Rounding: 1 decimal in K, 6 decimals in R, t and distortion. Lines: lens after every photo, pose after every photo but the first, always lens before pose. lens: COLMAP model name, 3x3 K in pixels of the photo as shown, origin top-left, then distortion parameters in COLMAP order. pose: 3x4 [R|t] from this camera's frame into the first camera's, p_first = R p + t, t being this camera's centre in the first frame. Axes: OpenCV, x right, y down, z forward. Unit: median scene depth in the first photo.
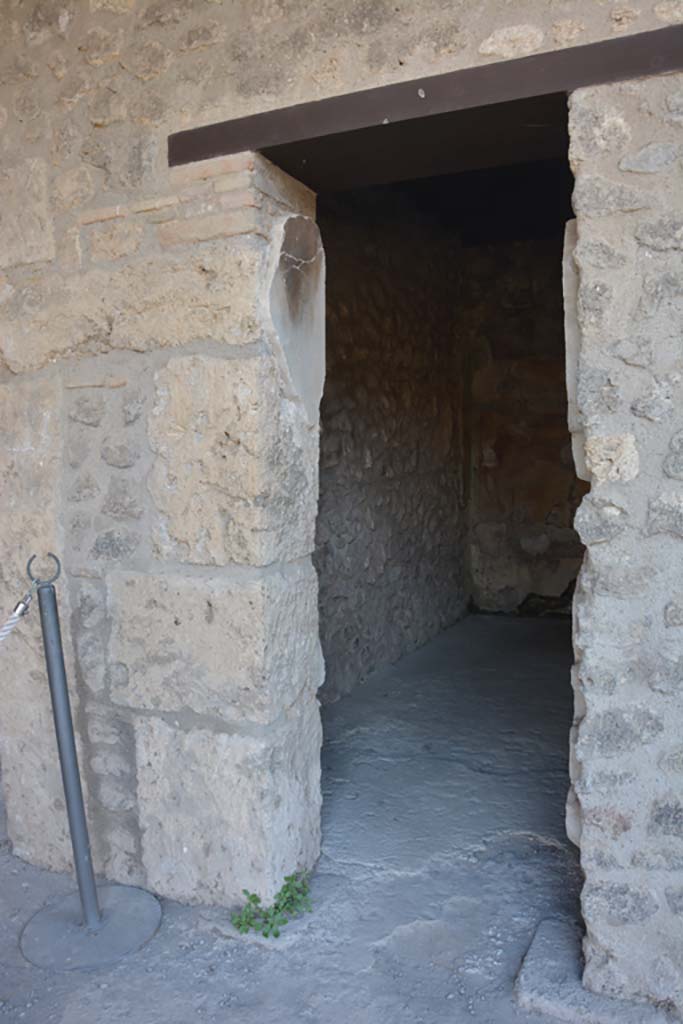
lens RADIAL K [[791.4, 0, 341.5], [0, 791.4, 512.0], [0, 0, 1]] dist [-0.161859, 0.116839]
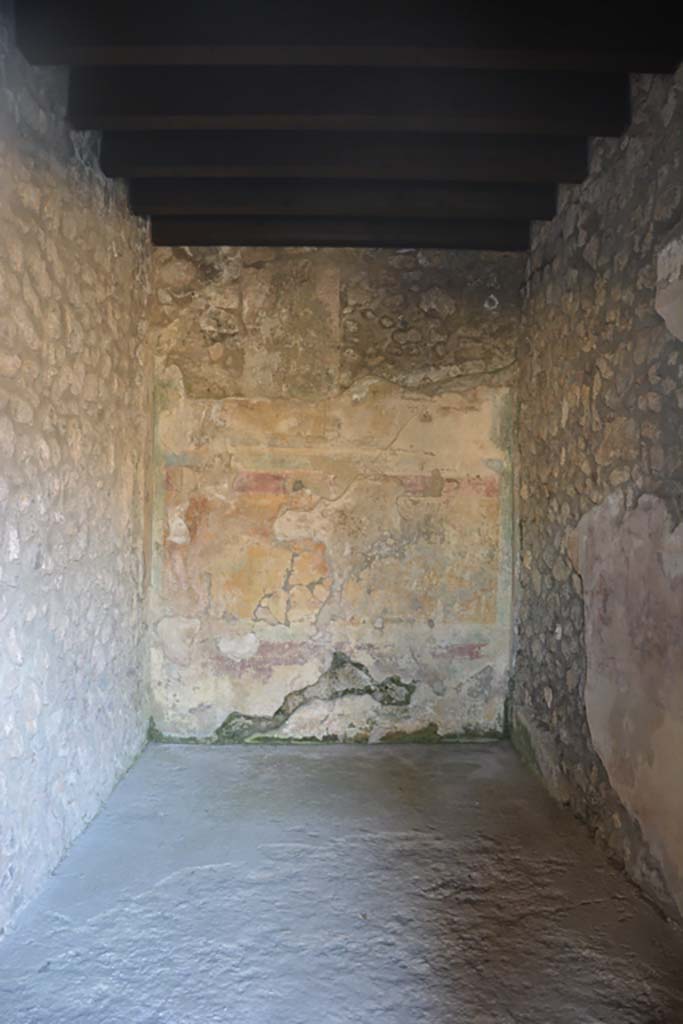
lens RADIAL K [[791.4, 0, 341.5], [0, 791.4, 512.0], [0, 0, 1]] dist [-0.161859, 0.116839]
pose [[0.896117, 0.028551, 0.442898, -0.001349], [-0.000453, 0.997987, -0.063416, -0.039473], [-0.443817, 0.056627, 0.894326, 0.274786]]
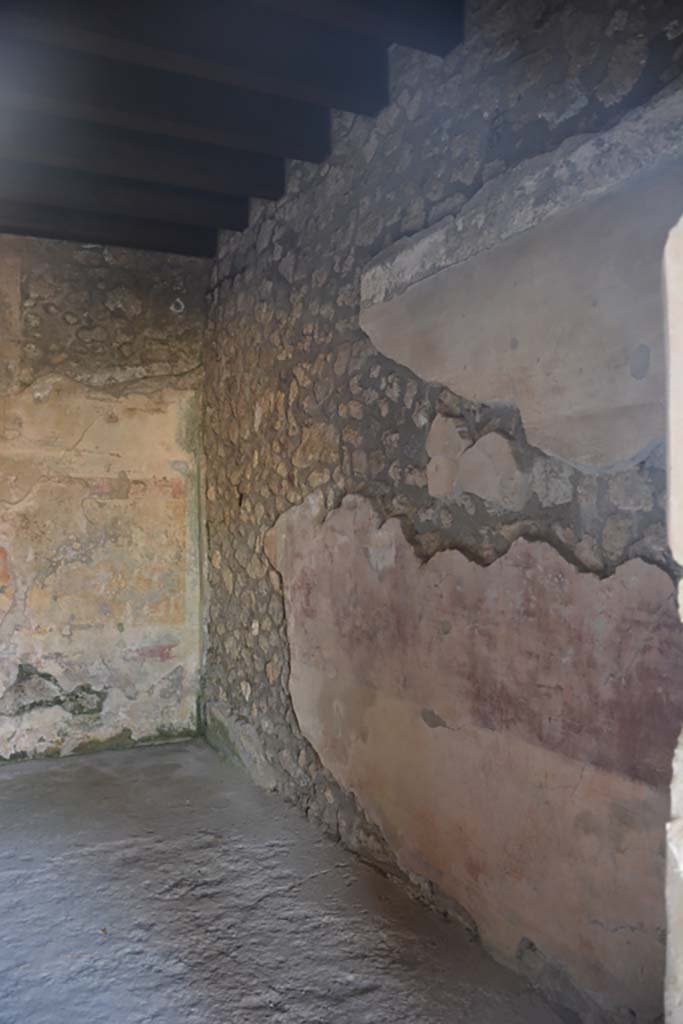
lens RADIAL K [[791.4, 0, 341.5], [0, 791.4, 512.0], [0, 0, 1]] dist [-0.161859, 0.116839]
pose [[0.614622, 0.019213, 0.788588, -0.047125], [0.041452, 0.997535, -0.056612, -0.039142], [-0.787732, 0.067483, 0.612311, 0.298191]]
